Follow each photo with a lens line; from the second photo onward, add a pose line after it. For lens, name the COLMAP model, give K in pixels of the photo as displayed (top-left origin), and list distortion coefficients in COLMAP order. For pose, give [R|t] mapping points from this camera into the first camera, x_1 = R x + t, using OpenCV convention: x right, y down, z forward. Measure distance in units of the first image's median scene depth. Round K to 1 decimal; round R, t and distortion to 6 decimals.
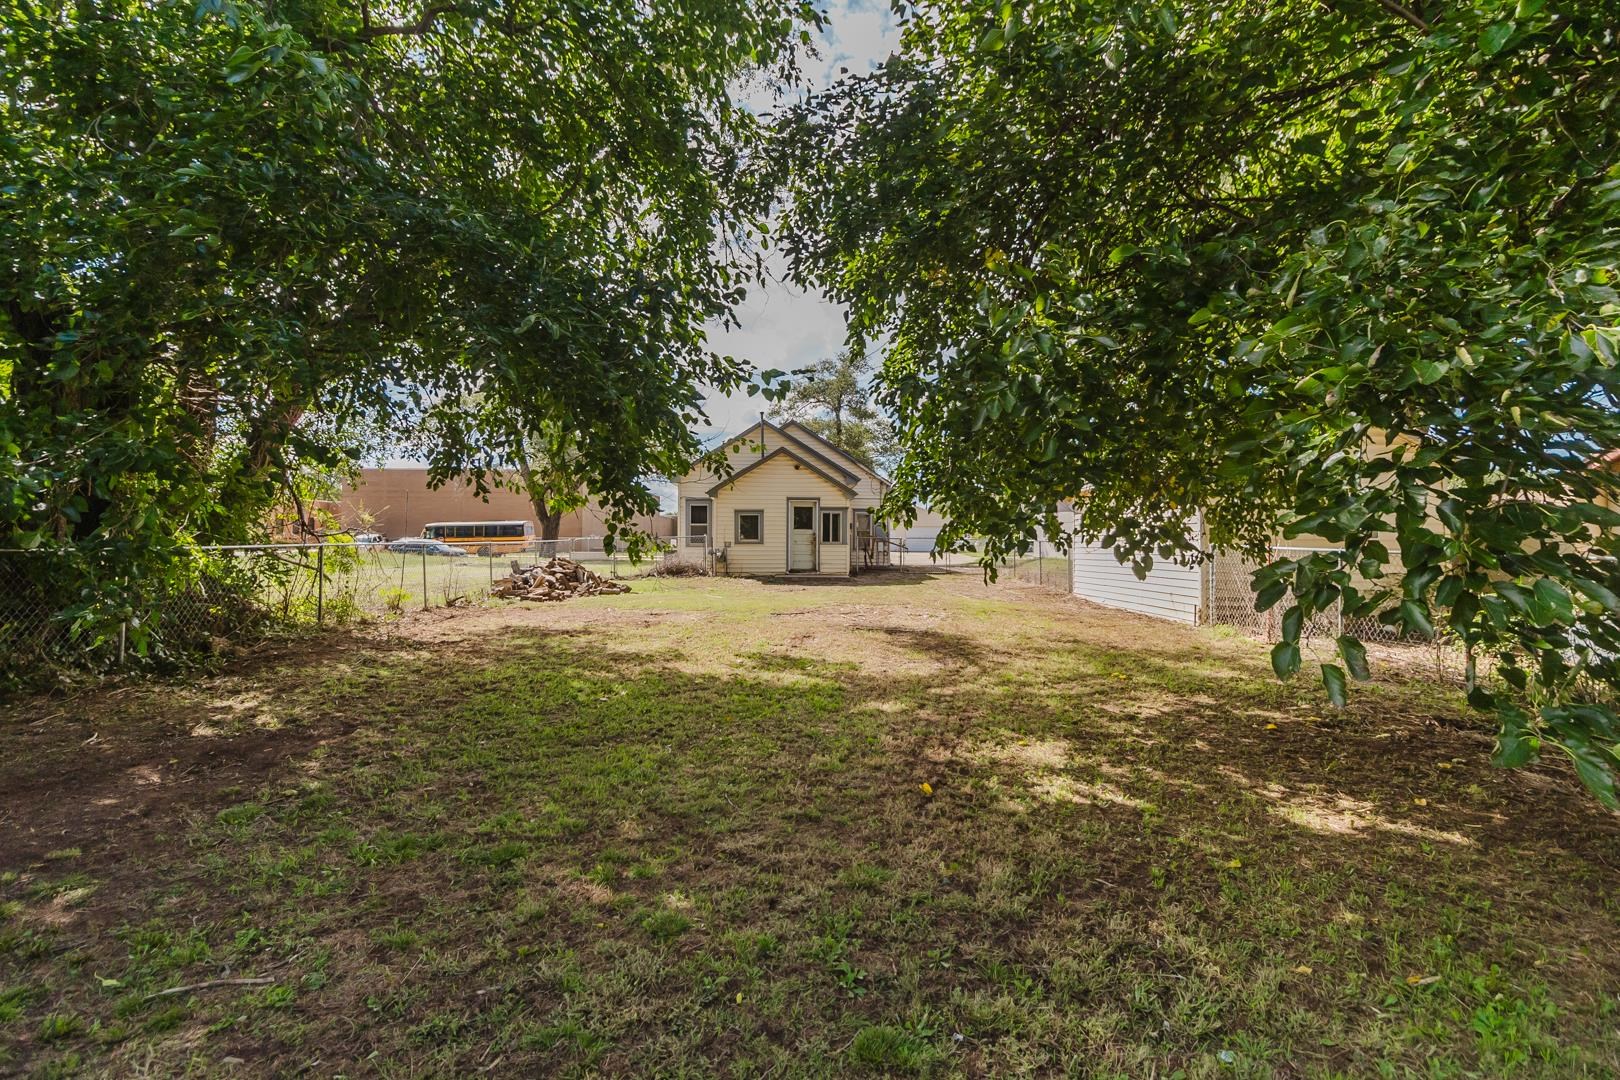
lens RADIAL K [[748.1, 0, 809.8], [0, 748.1, 543.1], [0, 0, 1]] dist [0.001837, 0.000386]
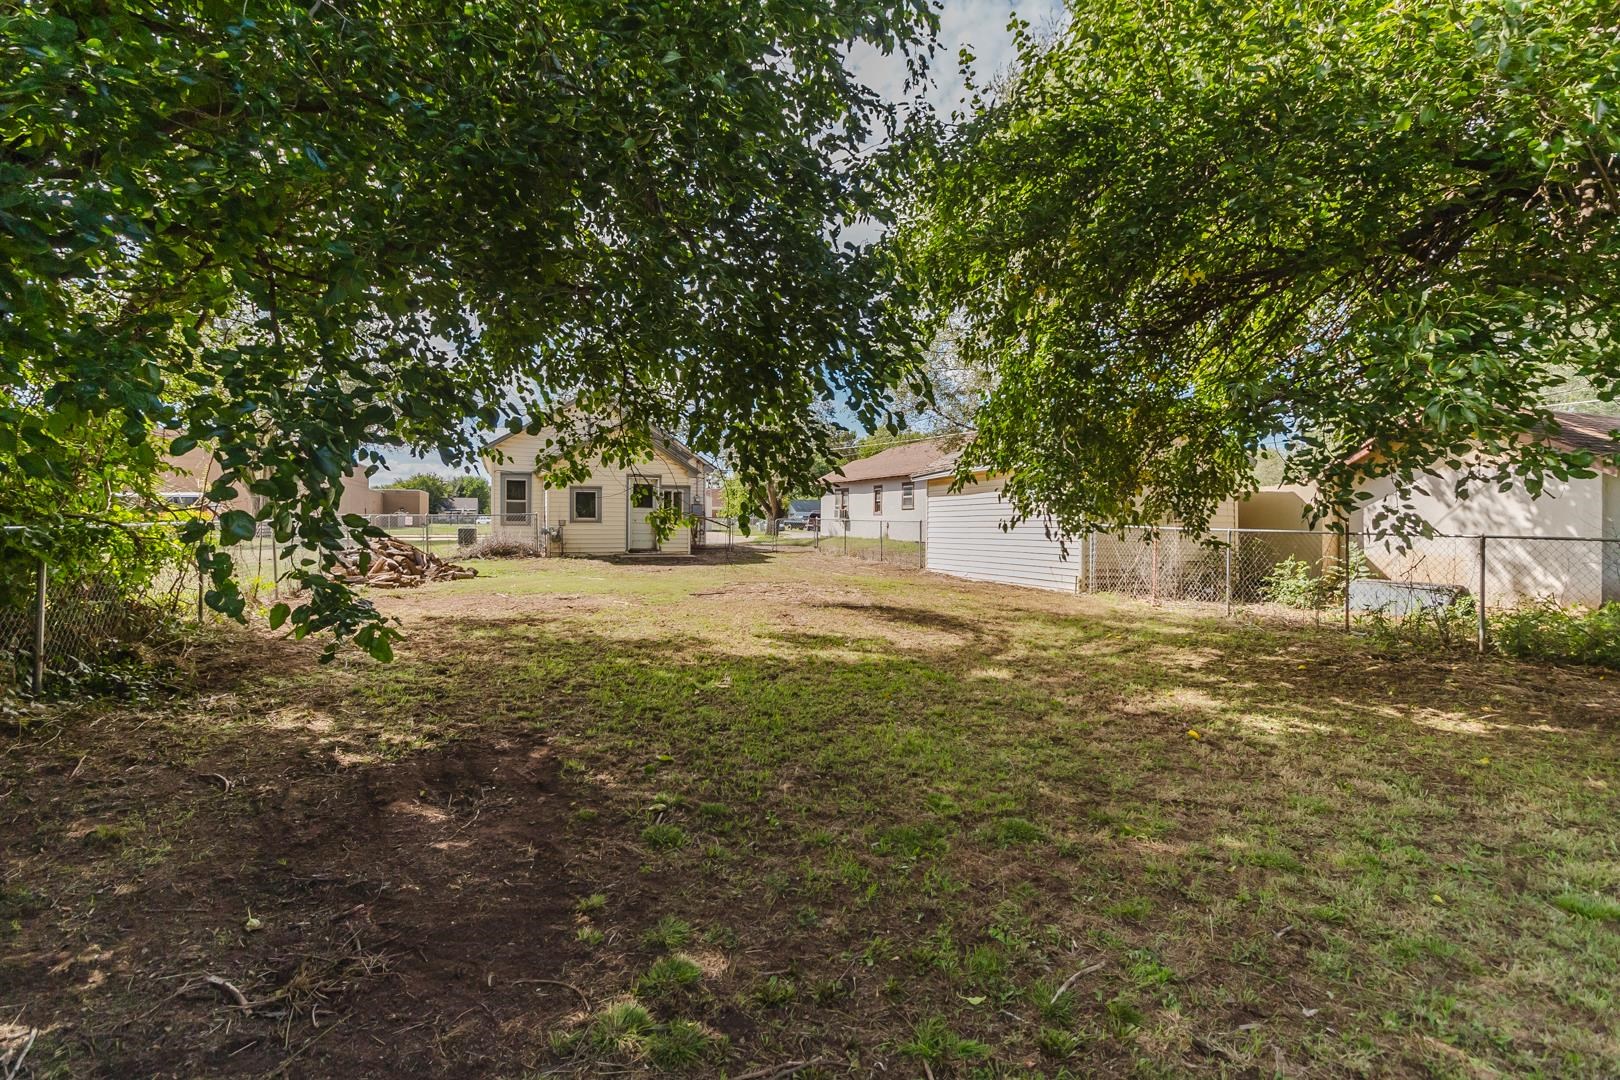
lens RADIAL K [[748.1, 0, 803.8], [0, 748.1, 539.7], [0, 0, 1]] dist [0.001837, 0.000386]
pose [[0.936977, -0.004208, 0.349365, -0.156958], [-0.003952, 0.999736, 0.022640, 0.000543], [-0.349368, -0.022594, 0.936713, 0.024559]]
